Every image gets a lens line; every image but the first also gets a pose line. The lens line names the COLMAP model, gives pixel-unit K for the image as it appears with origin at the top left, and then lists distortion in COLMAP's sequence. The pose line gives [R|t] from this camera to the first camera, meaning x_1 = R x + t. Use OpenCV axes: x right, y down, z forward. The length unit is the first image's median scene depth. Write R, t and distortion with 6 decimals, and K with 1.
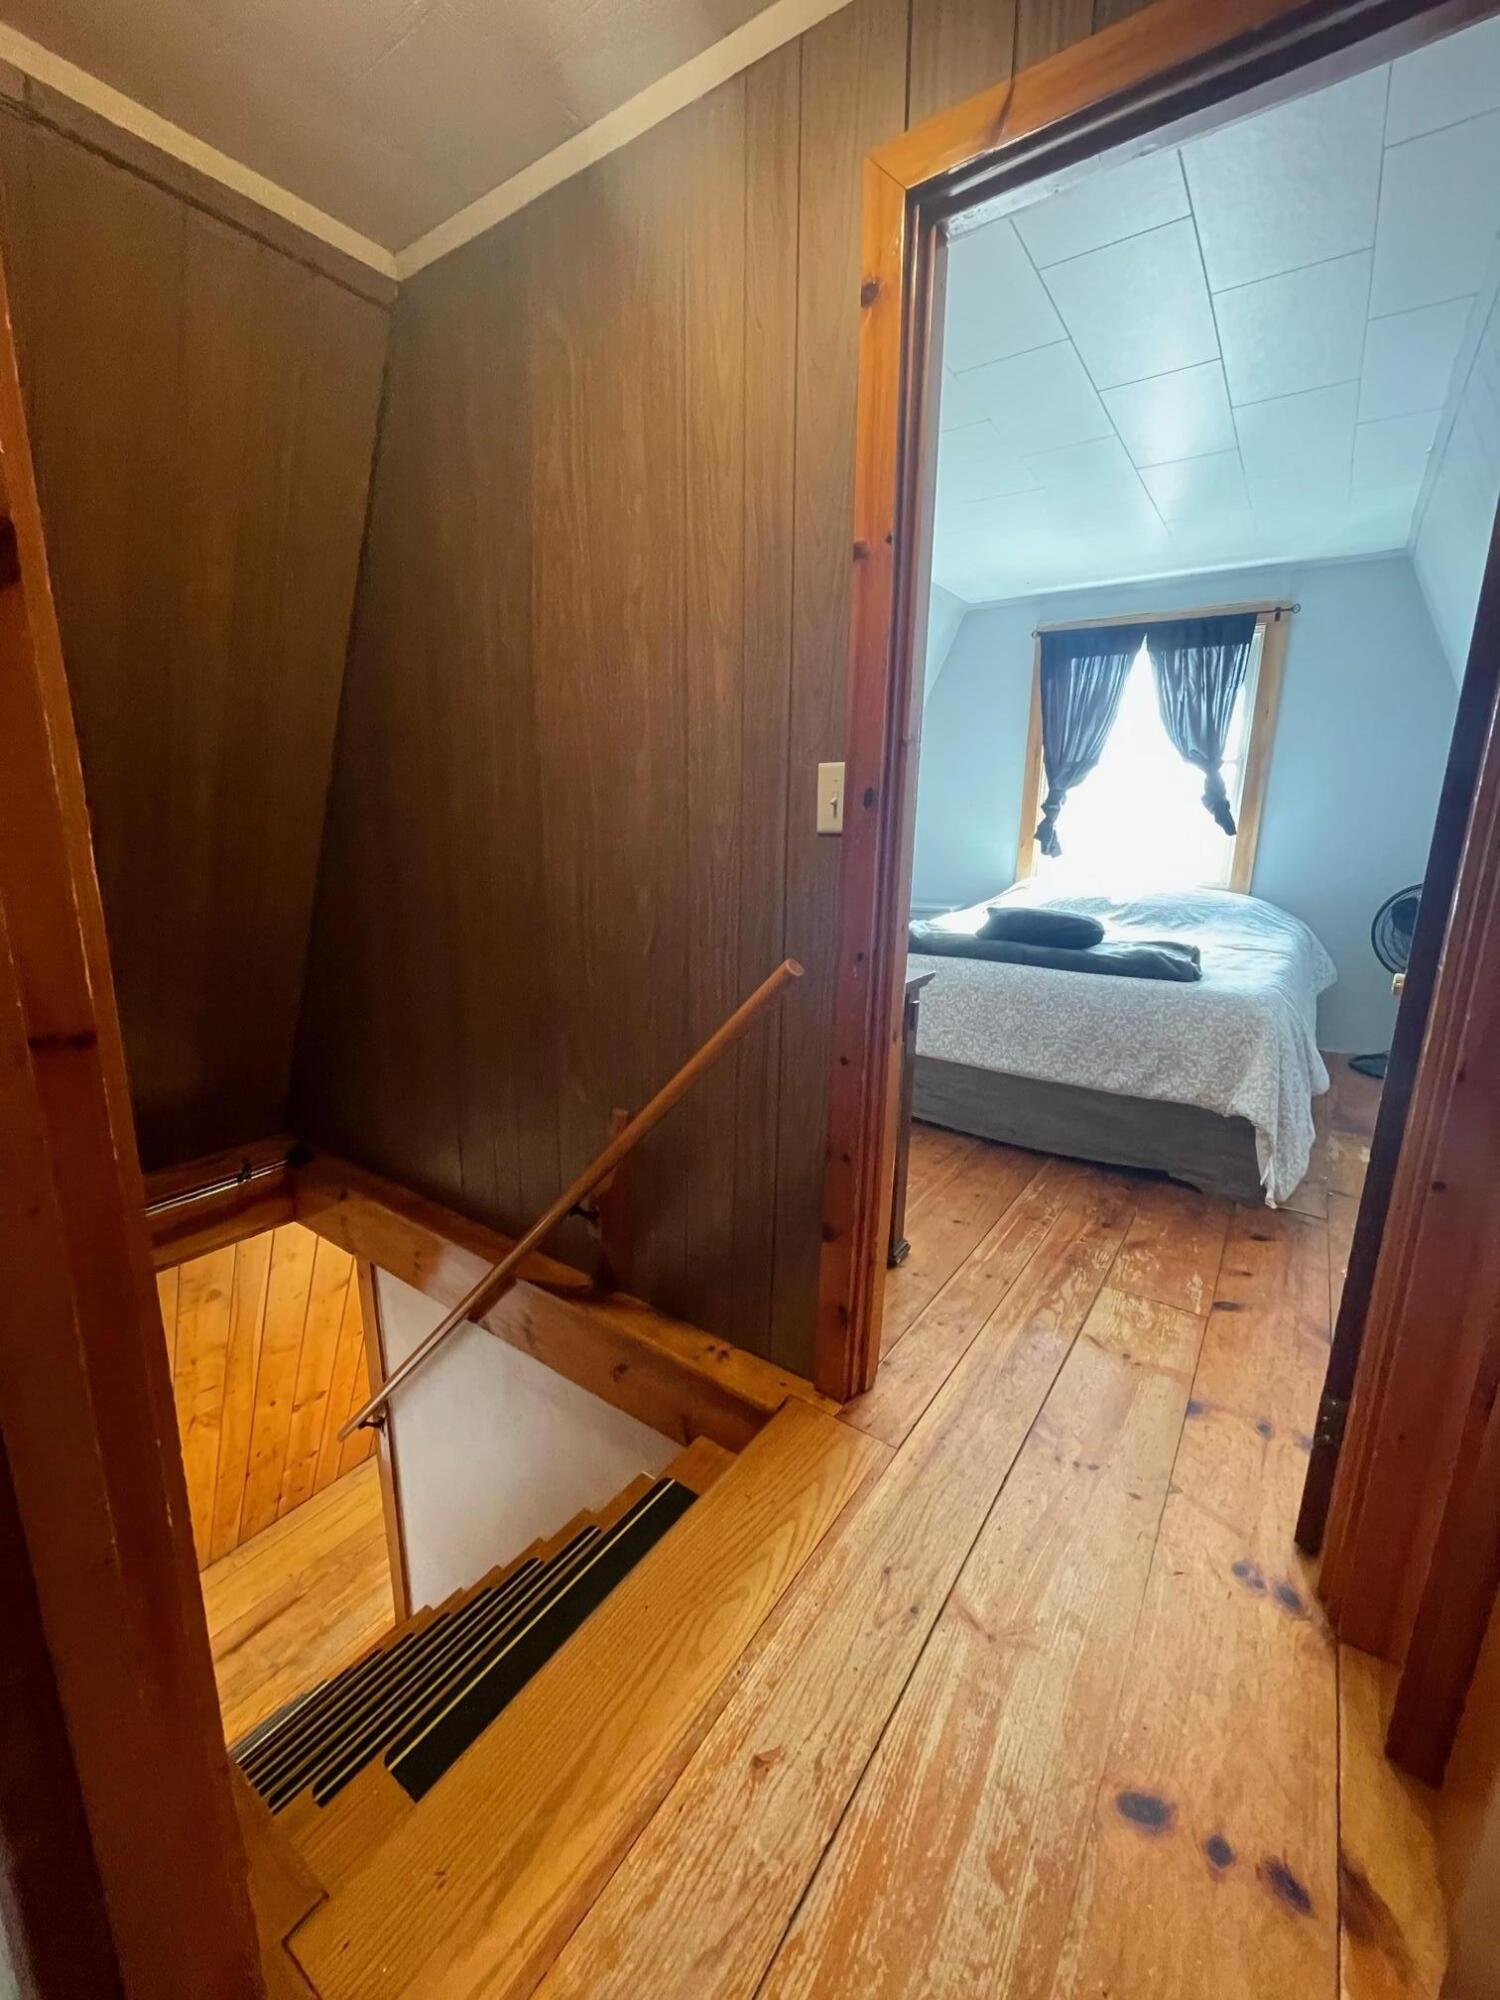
lens RADIAL K [[794.3, 0, 750.7], [0, 794.3, 984.7], [0, 0, 1]] dist [-0.012380, 0.000064]
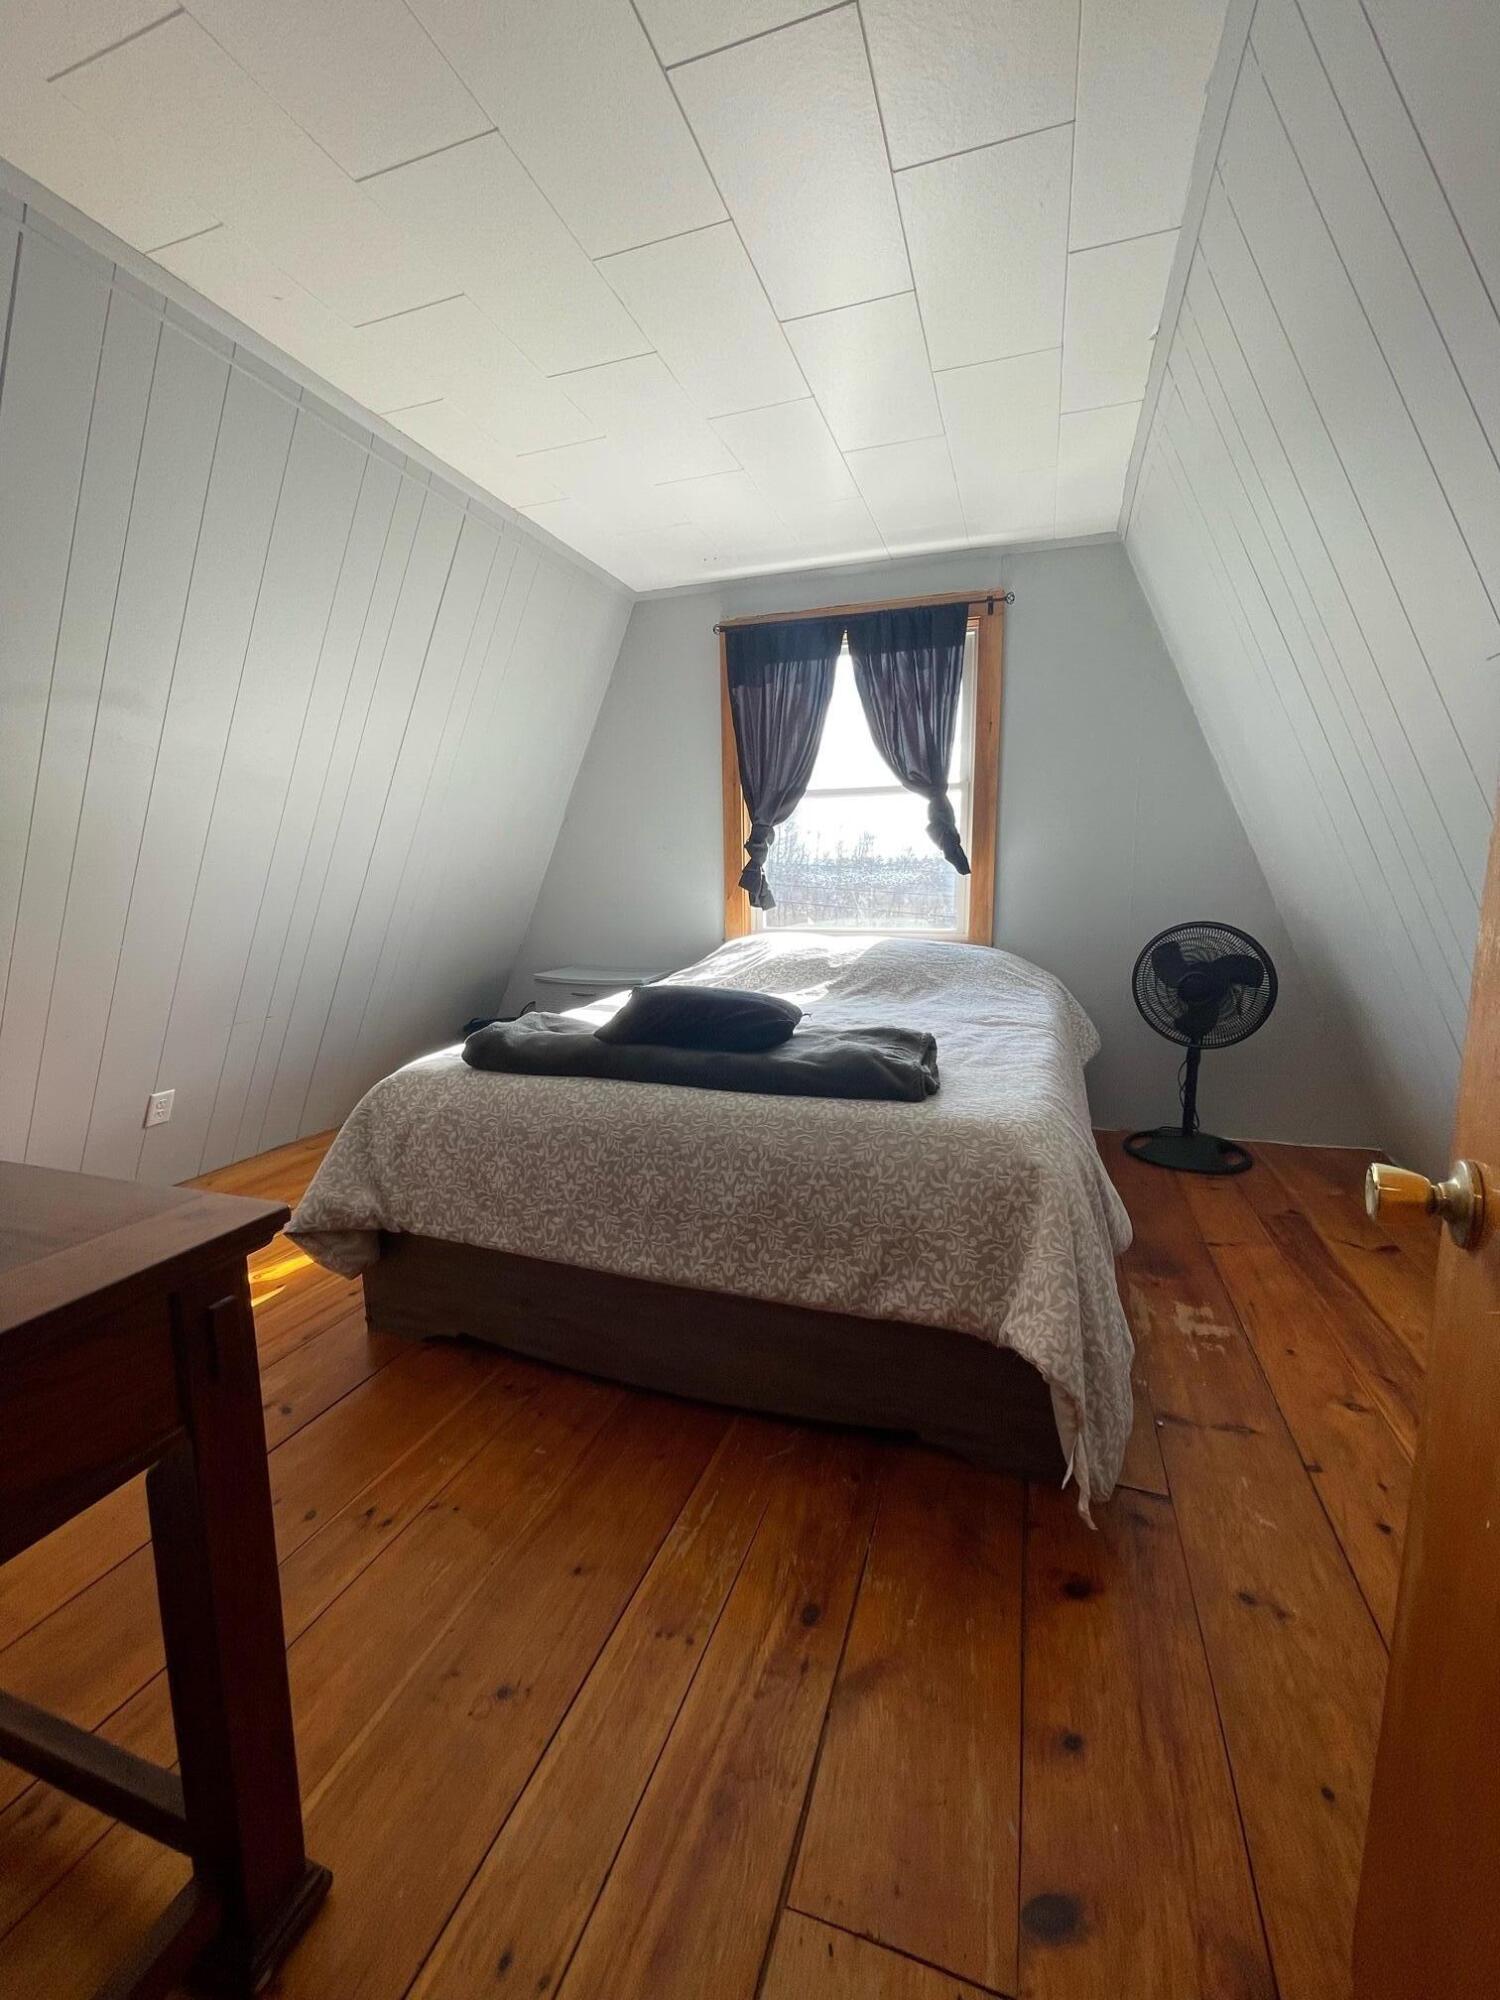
lens RADIAL K [[802.3, 0, 753.3], [0, 802.3, 997.4], [0, 0, 1]] dist [-0.004311, -0.000095]
pose [[0.961211, -0.065848, 0.267839, 0.261639], [0.082993, 0.995130, -0.053190, -0.057149], [-0.263032, 0.073355, 0.961994, 0.421922]]
